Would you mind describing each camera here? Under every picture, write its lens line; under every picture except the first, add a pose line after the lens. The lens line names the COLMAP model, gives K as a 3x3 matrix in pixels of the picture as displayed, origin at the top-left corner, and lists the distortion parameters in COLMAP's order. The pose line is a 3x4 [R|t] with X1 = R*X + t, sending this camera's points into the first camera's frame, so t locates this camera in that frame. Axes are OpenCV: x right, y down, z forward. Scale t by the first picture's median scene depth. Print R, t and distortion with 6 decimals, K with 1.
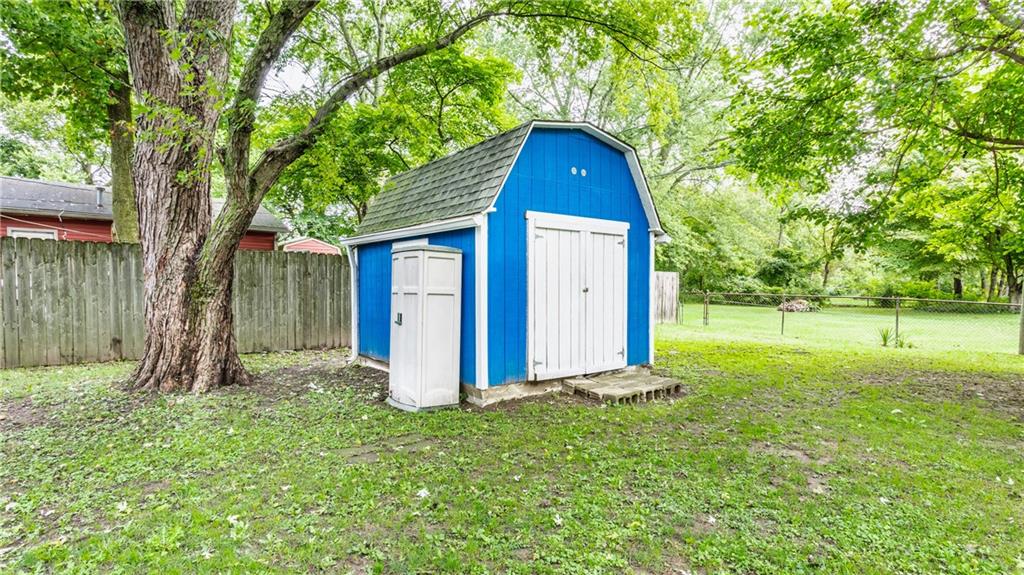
lens RADIAL K [[560.7, 0, 510.7], [0, 560.7, 301.9], [0, 0, 1]] dist [-0.001445, -0.000841]
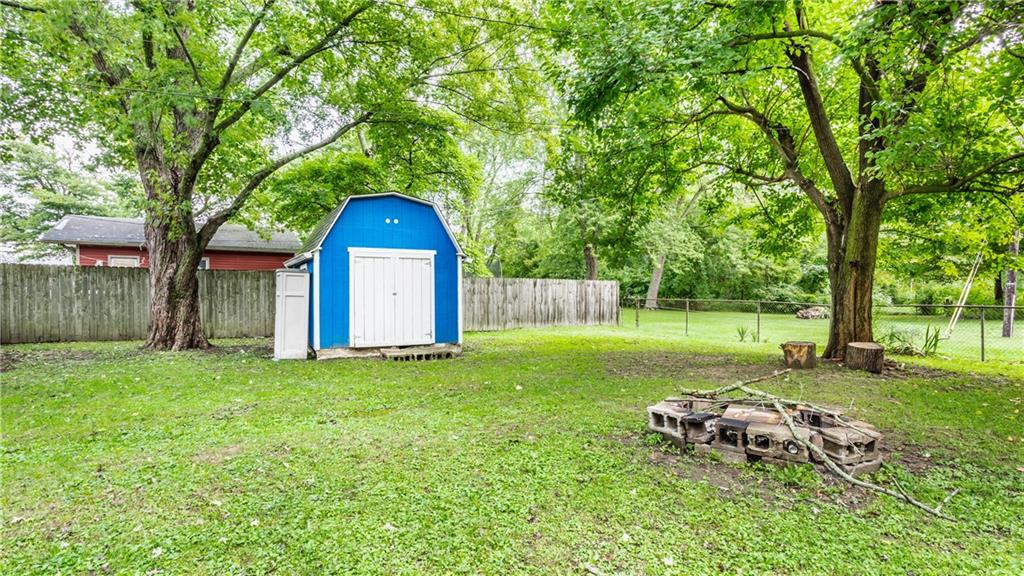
lens RADIAL K [[613.4, 0, 512.3], [0, 613.4, 290.9], [0, 0, 1]] dist [-0.001743, 0.000019]
pose [[0.982615, -0.008000, -0.185484, 0.794200], [0.000858, 0.999256, -0.038550, 0.039330], [0.185655, 0.037721, 0.981891, -0.676936]]
